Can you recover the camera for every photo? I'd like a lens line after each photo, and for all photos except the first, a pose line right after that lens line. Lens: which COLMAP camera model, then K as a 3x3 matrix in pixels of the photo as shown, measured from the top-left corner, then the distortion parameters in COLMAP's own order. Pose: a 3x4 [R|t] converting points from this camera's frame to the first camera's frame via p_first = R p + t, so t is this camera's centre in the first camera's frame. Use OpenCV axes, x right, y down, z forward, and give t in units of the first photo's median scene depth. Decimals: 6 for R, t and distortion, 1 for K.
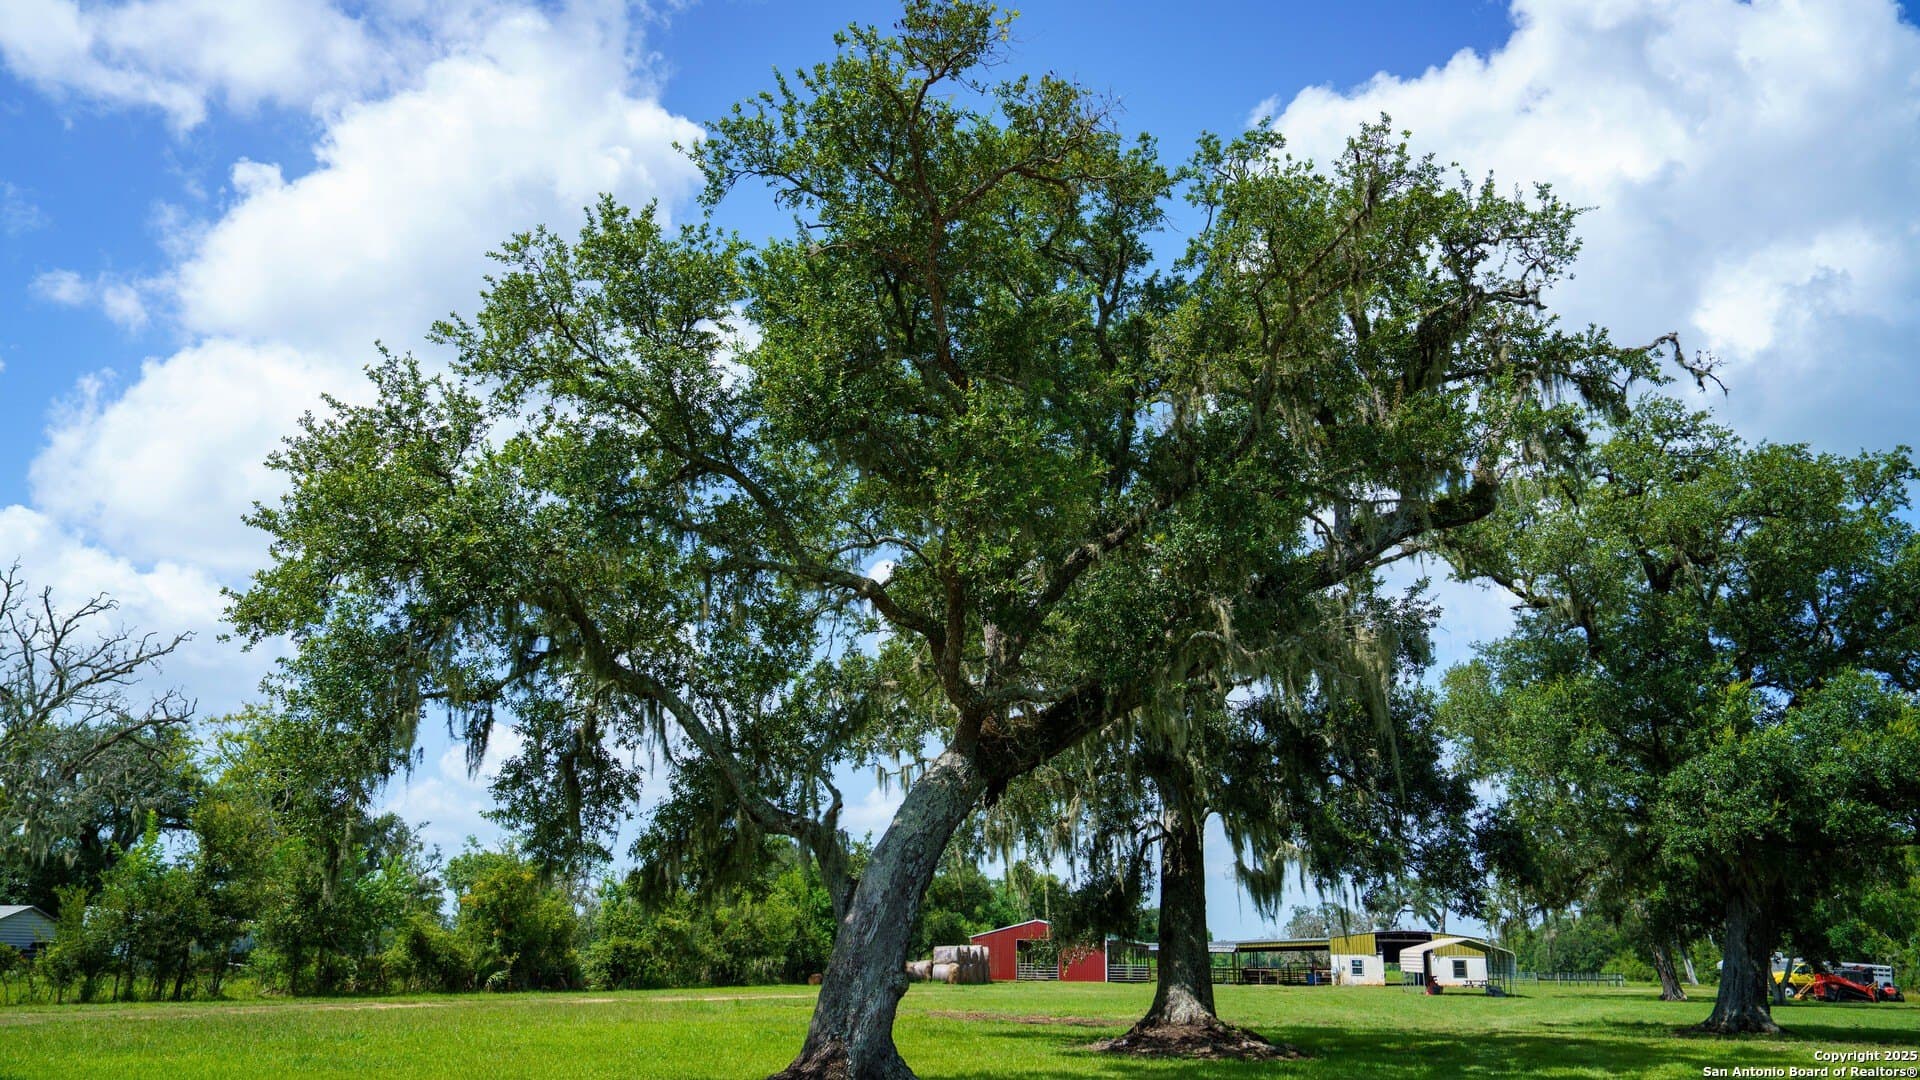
lens RADIAL K [[1397.5, 0, 956.5], [0, 1397.5, 541.7], [0, 0, 1]] dist [-0.004367, 0.013258]
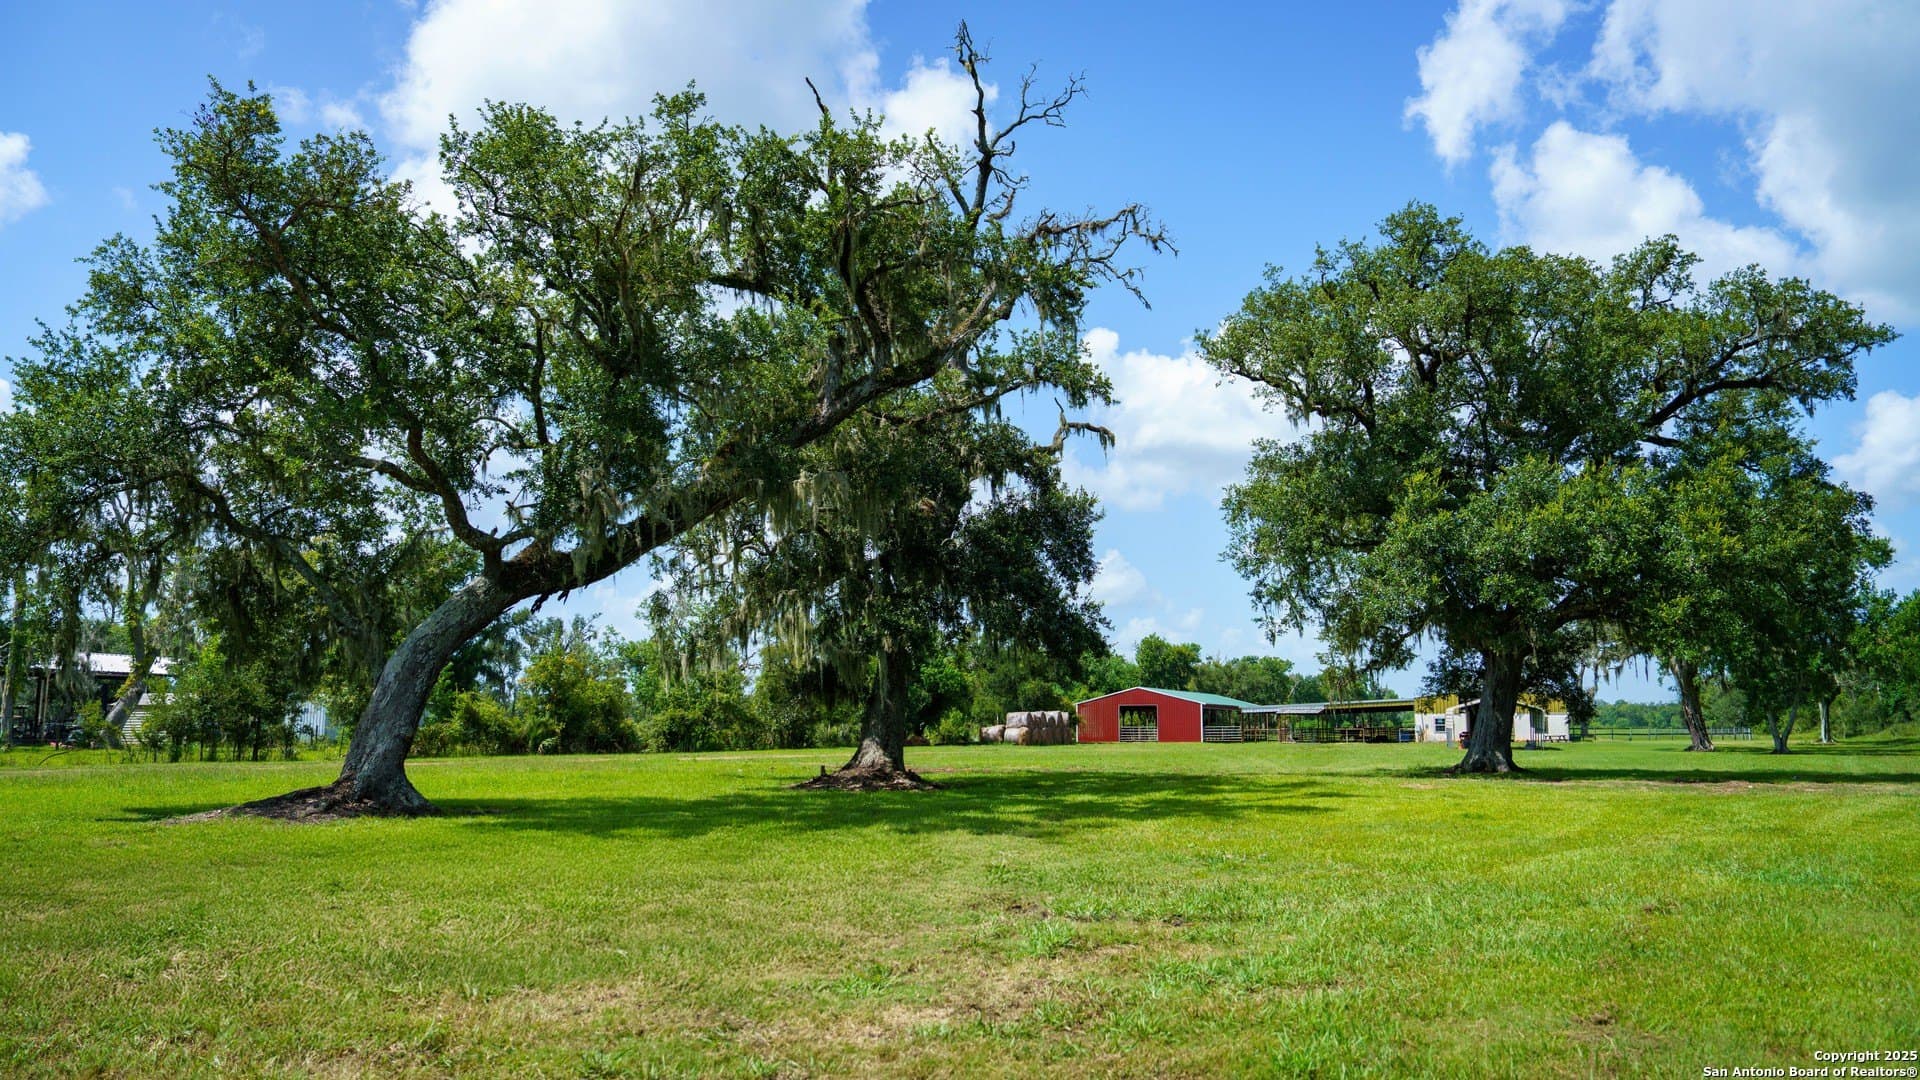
lens RADIAL K [[1397.5, 0, 973.0], [0, 1397.5, 550.3], [0, 0, 1]] dist [-0.004367, 0.013258]
pose [[0.988202, -0.033937, -0.149349, 0.272056], [0.057935, 0.985513, 0.159400, -0.028398], [0.141776, -0.166172, 0.975852, -0.119954]]
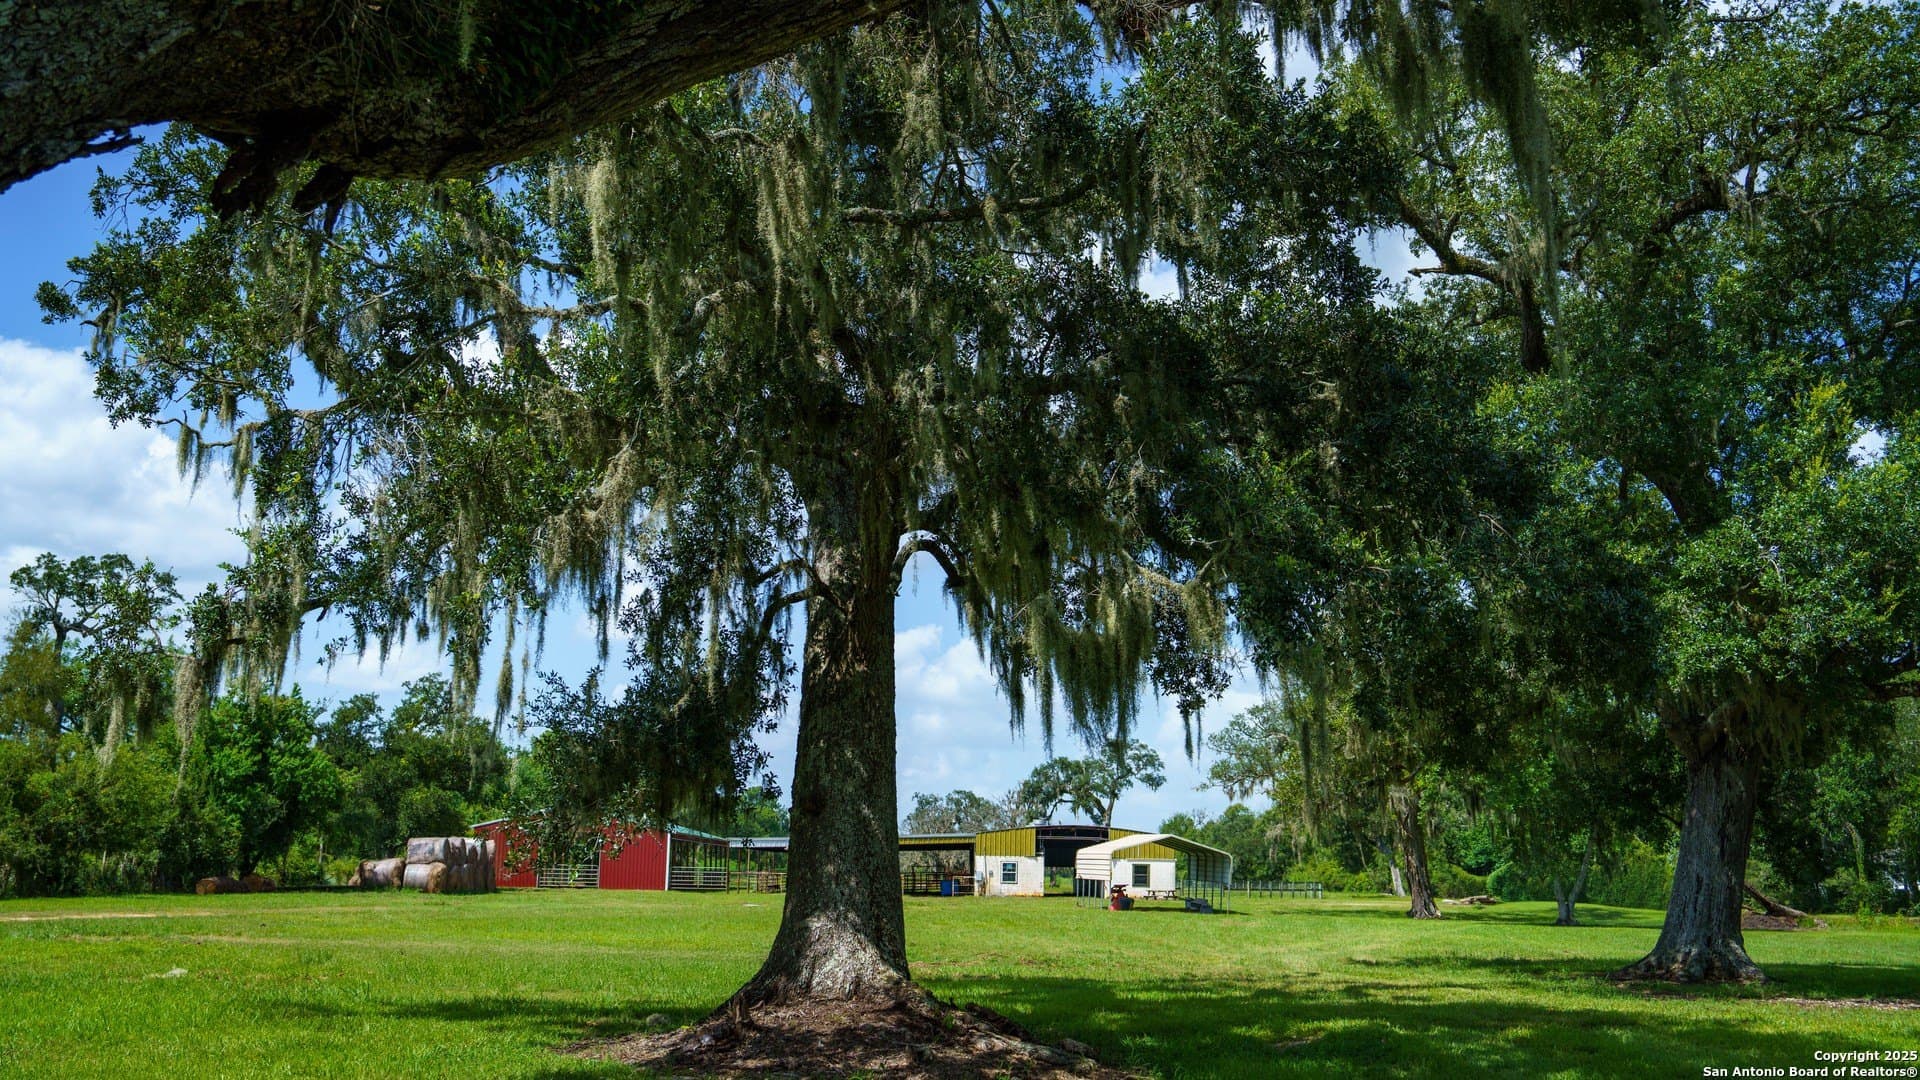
lens RADIAL K [[1819.9, 0, 939.3], [0, 1819.9, 525.7], [0, 0, 1]] dist [-0.000031, 0.000000]
pose [[0.969343, 0.051666, 0.240218, 0.027906], [-0.077323, 0.992115, 0.098635, 0.082090], [-0.233228, -0.114185, 0.965695, 0.269033]]
